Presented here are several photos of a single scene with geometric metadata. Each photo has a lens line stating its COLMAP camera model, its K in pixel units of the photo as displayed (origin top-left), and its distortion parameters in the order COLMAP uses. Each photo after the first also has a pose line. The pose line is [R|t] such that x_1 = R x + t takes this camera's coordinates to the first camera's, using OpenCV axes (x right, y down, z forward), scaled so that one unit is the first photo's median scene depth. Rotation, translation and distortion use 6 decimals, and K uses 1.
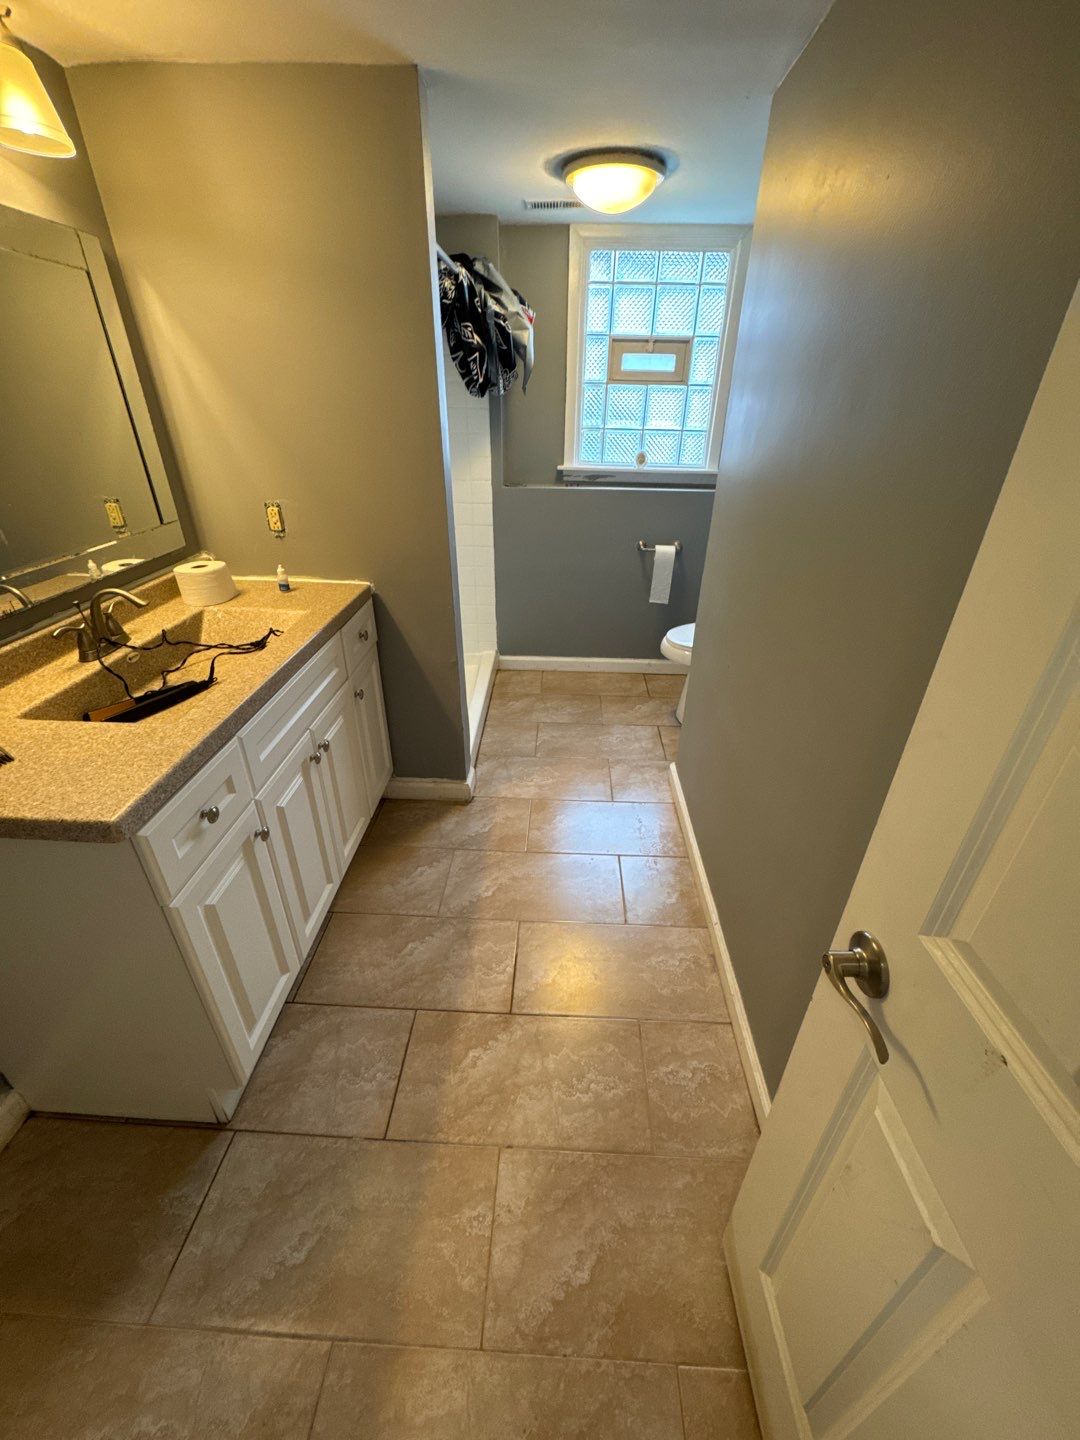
lens RADIAL K [[572.6, 0, 539.5], [0, 572.6, 717.8], [0, 0, 1]] dist [-0.002221, 0.000202]
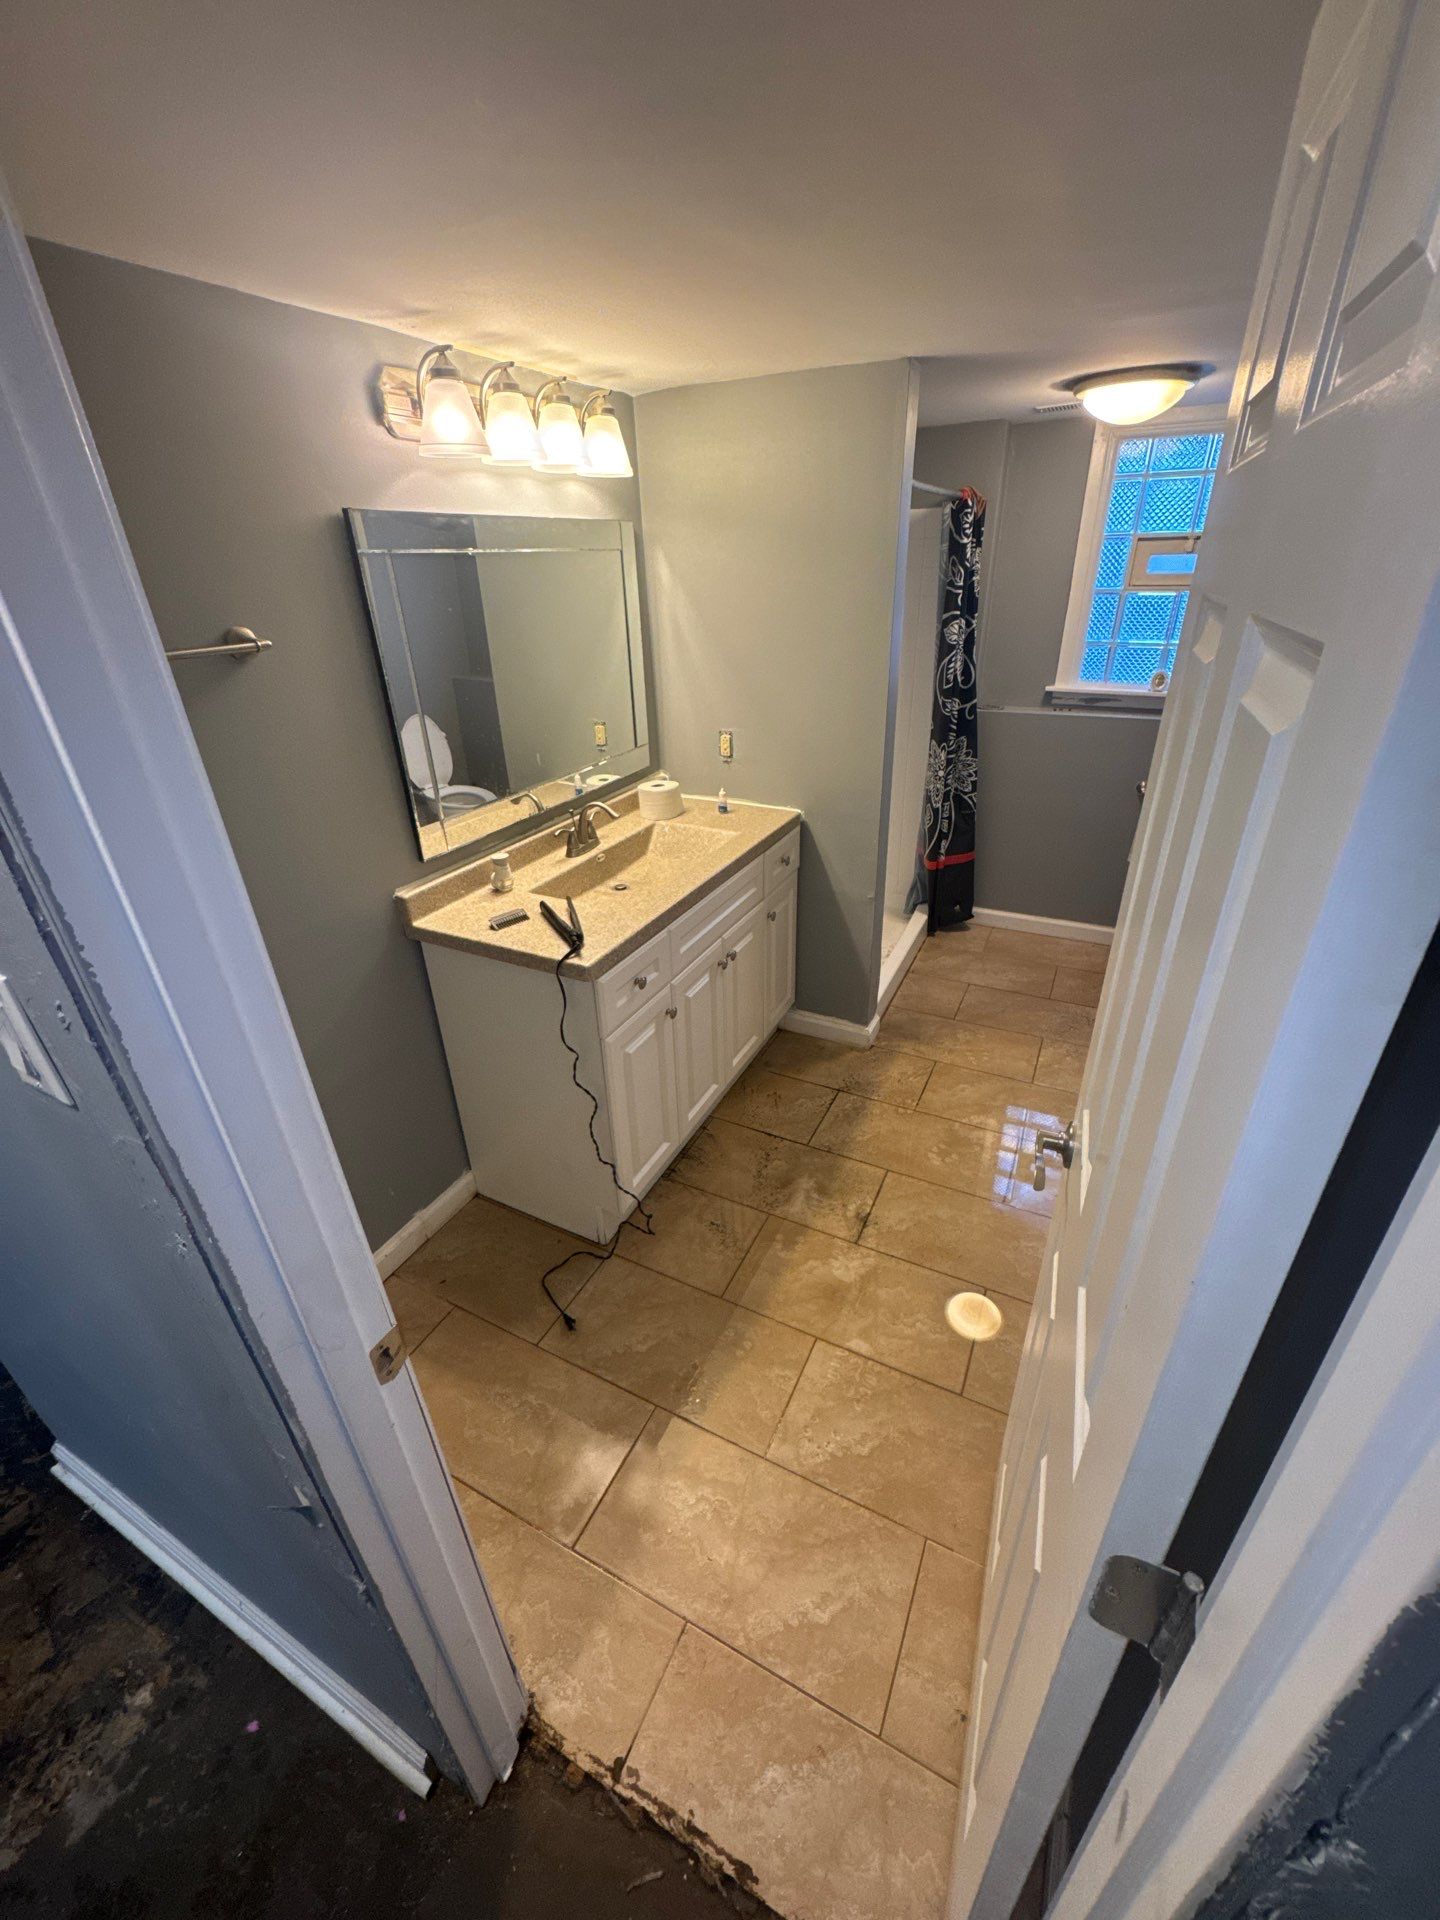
lens RADIAL K [[763.5, 0, 719.3], [0, 763.5, 957.0], [0, 0, 1]] dist [-0.002221, 0.000202]
pose [[0.911139, 0.155673, -0.381564, 0.154303], [-0.167149, 0.985927, 0.003109, 0.048773], [0.376678, 0.060945, 0.924337, -0.346456]]
